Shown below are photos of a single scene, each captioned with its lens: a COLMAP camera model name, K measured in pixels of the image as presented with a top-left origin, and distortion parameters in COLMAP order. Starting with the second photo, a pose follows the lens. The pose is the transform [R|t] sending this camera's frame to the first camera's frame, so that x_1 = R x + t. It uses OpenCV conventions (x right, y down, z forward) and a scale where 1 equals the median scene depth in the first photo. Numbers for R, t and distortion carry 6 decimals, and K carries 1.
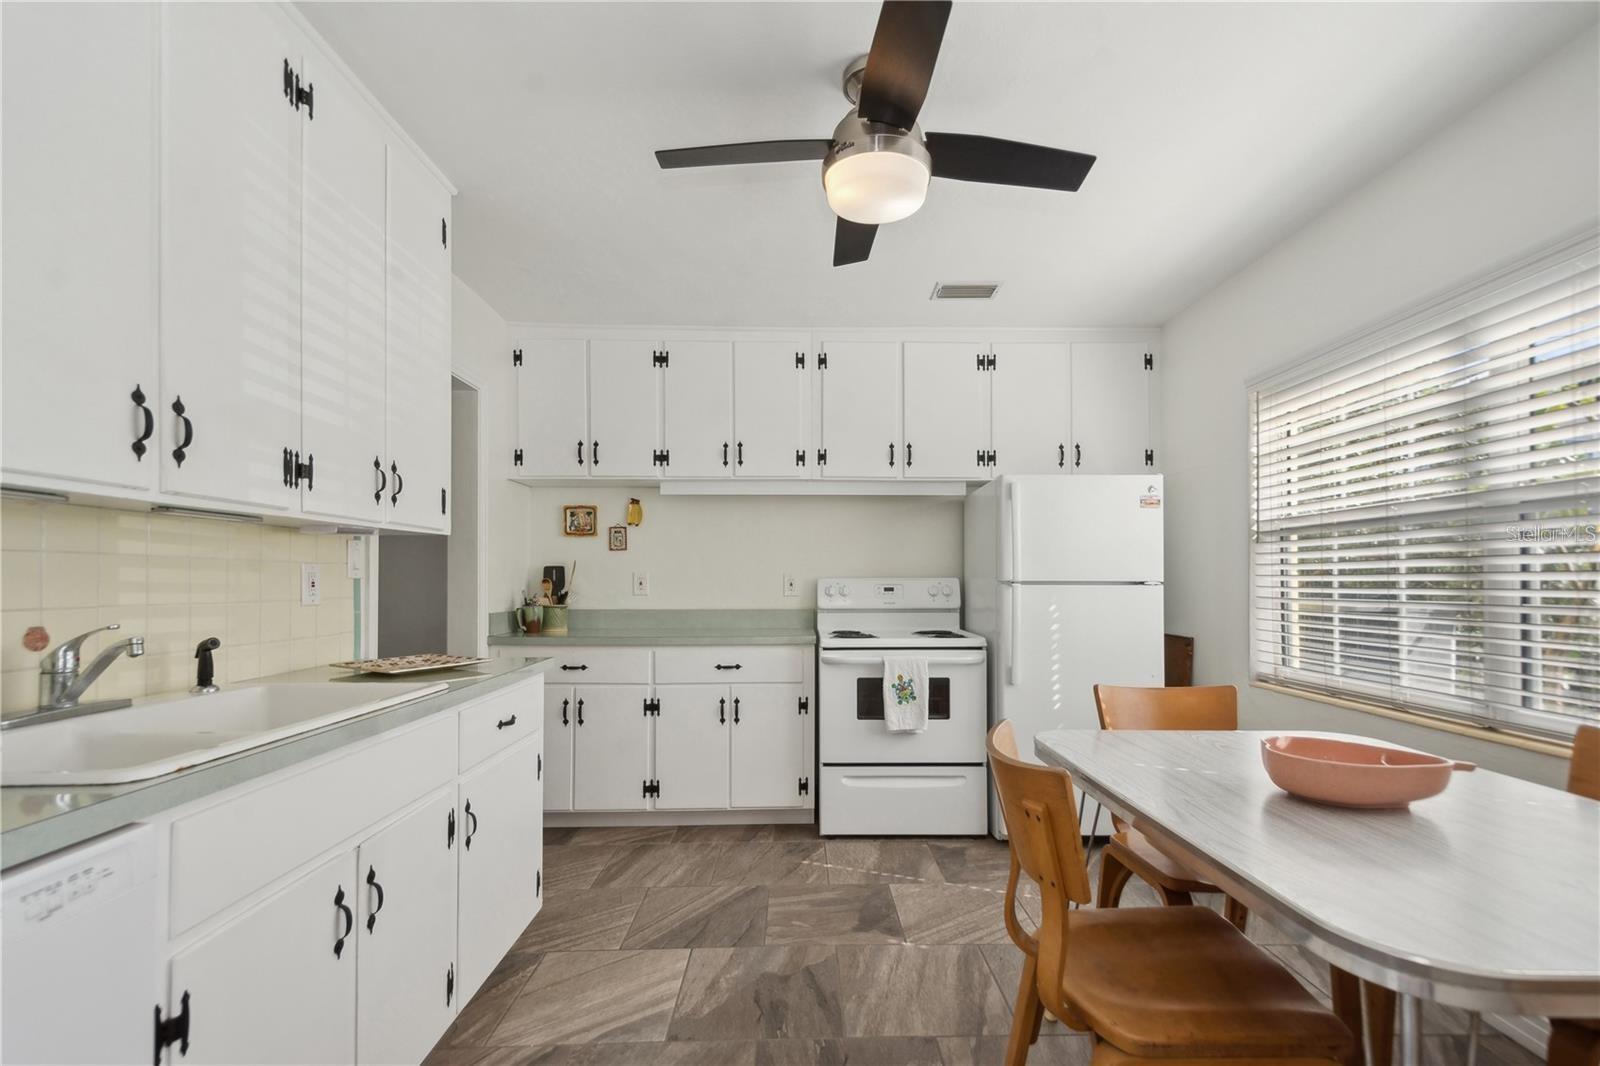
lens RADIAL K [[706.4, 0, 813.3], [0, 706.4, 579.2], [0, 0, 1]] dist [0.020965, 0.000076]
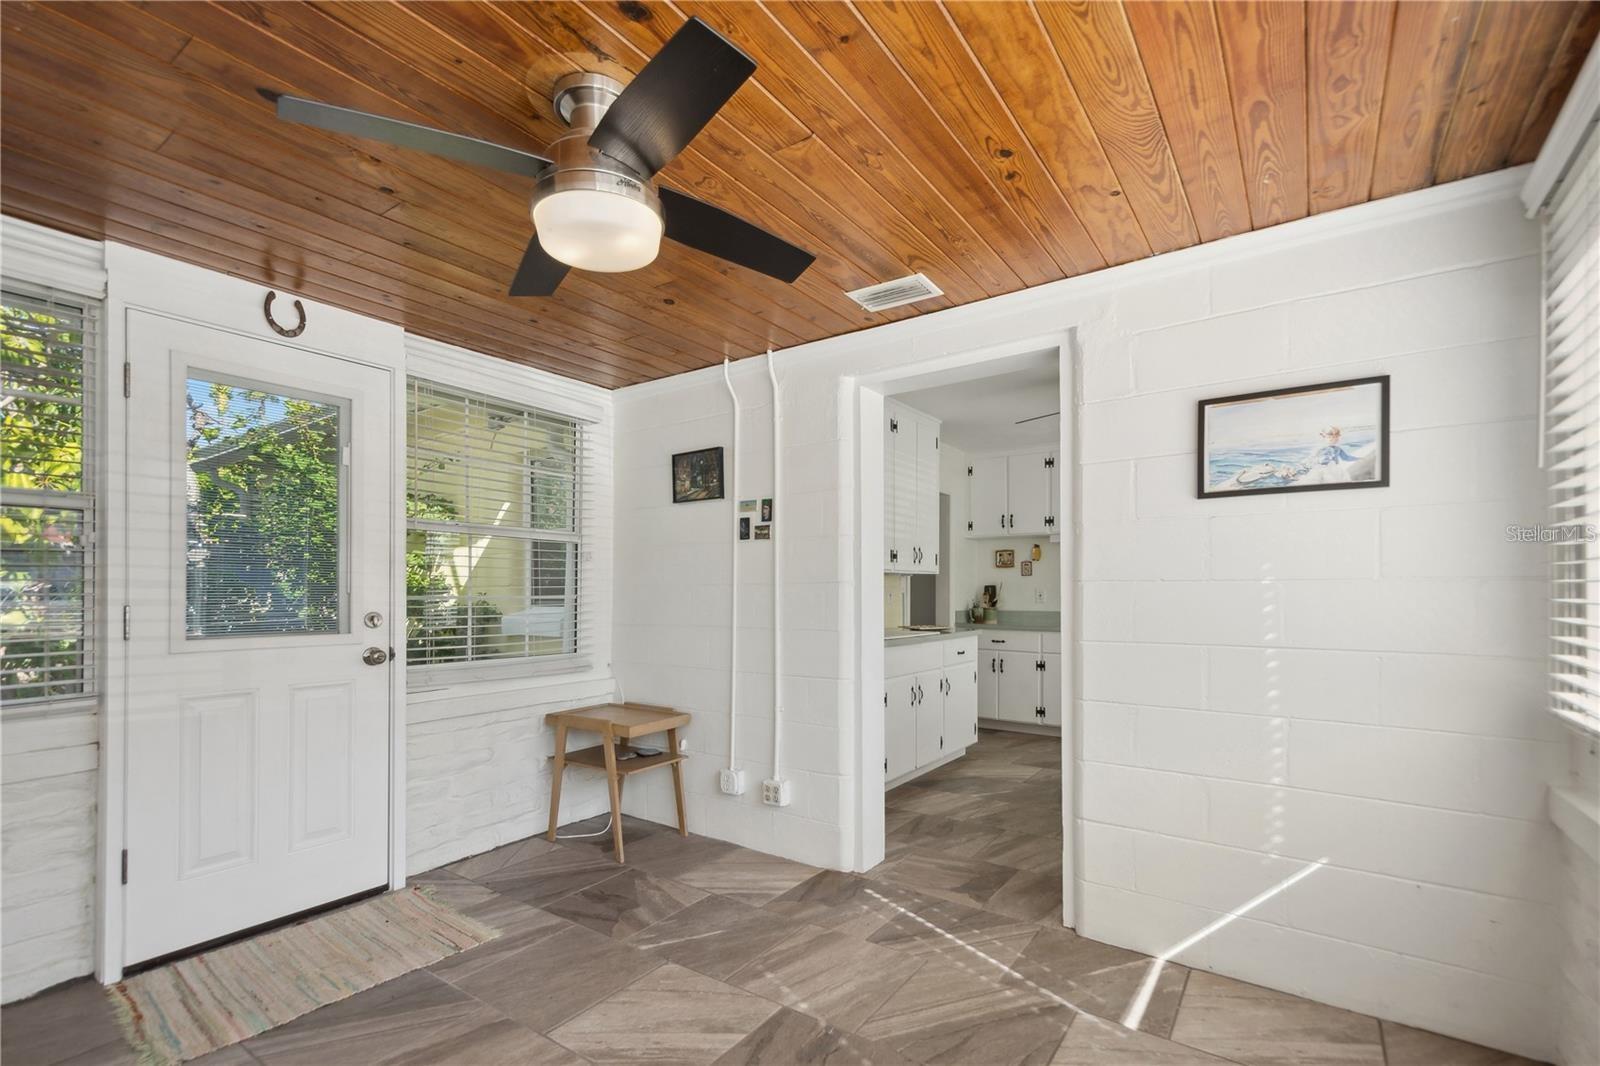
lens RADIAL K [[706.4, 0, 813.3], [0, 706.4, 579.2], [0, 0, 1]] dist [0.020965, 0.000076]
pose [[0.805630, -0.008708, -0.592355, 0.423815], [0.001068, 0.999912, -0.013246, -0.014761], [0.592418, 0.010039, 0.805568, -0.889577]]
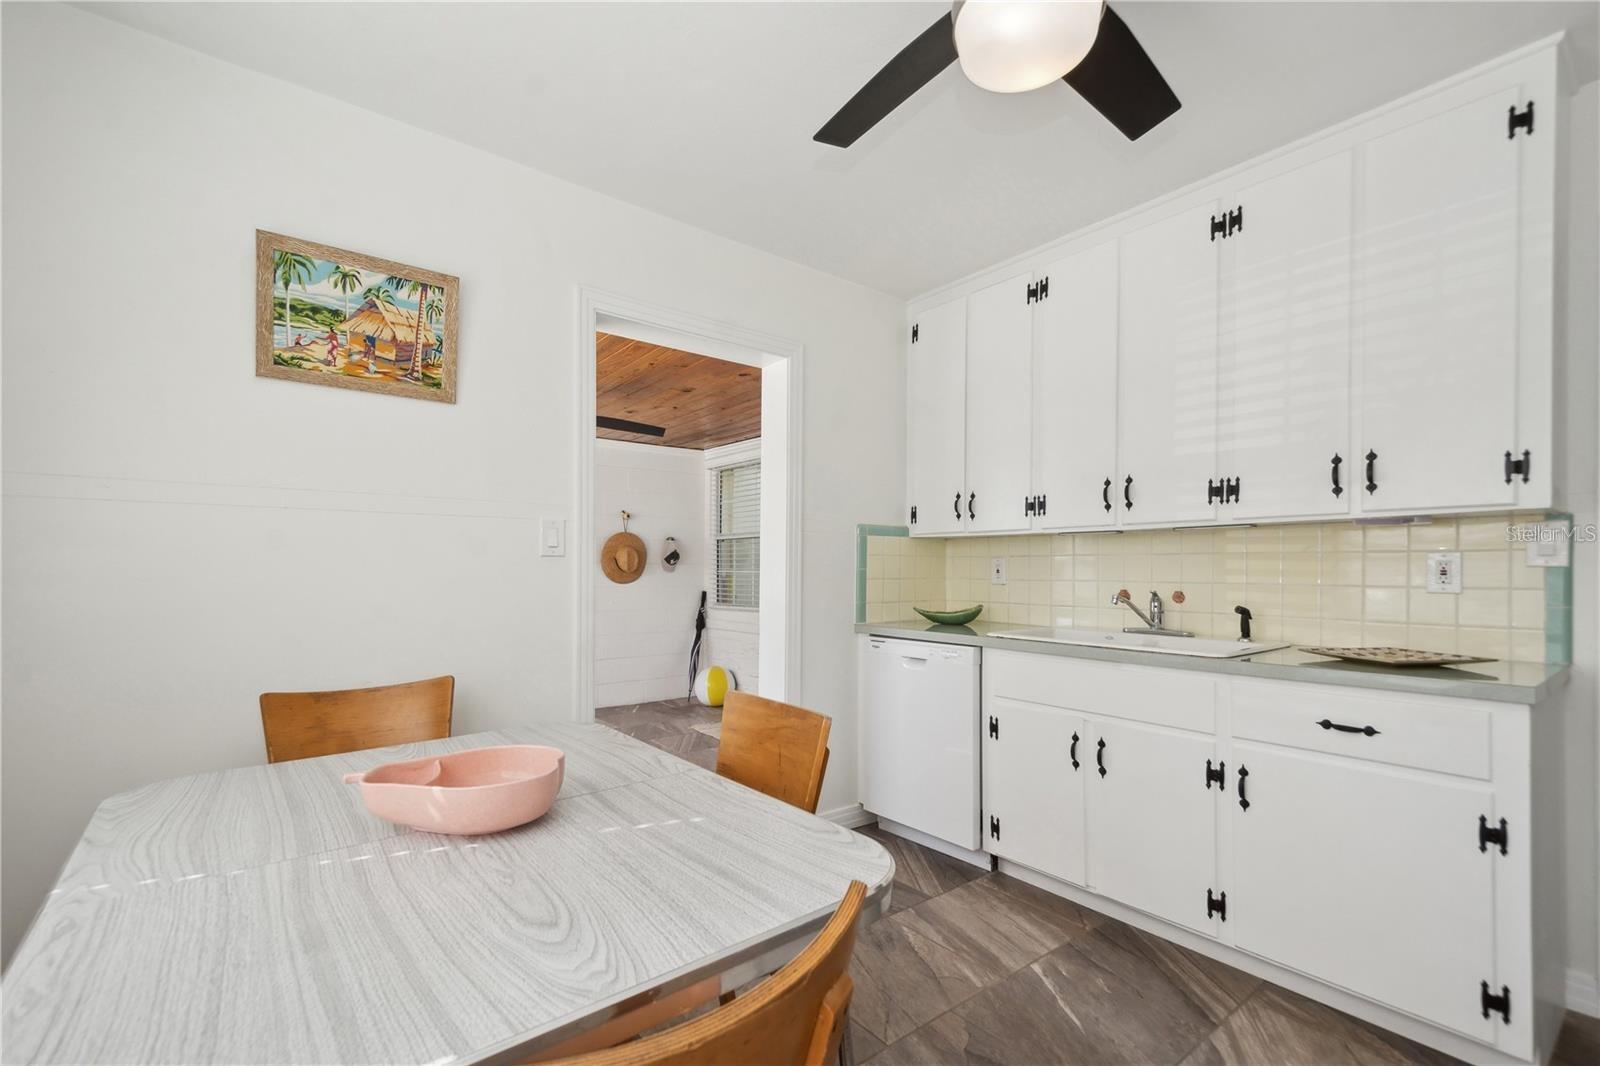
lens RADIAL K [[706.4, 0, 813.3], [0, 706.4, 579.2], [0, 0, 1]] dist [0.020965, 0.000076]
pose [[-0.786272, 0.008563, -0.617821, 0.452074], [-0.003203, 0.999834, 0.017934, 0.000608], [0.617872, 0.016080, -0.786114, 0.900863]]
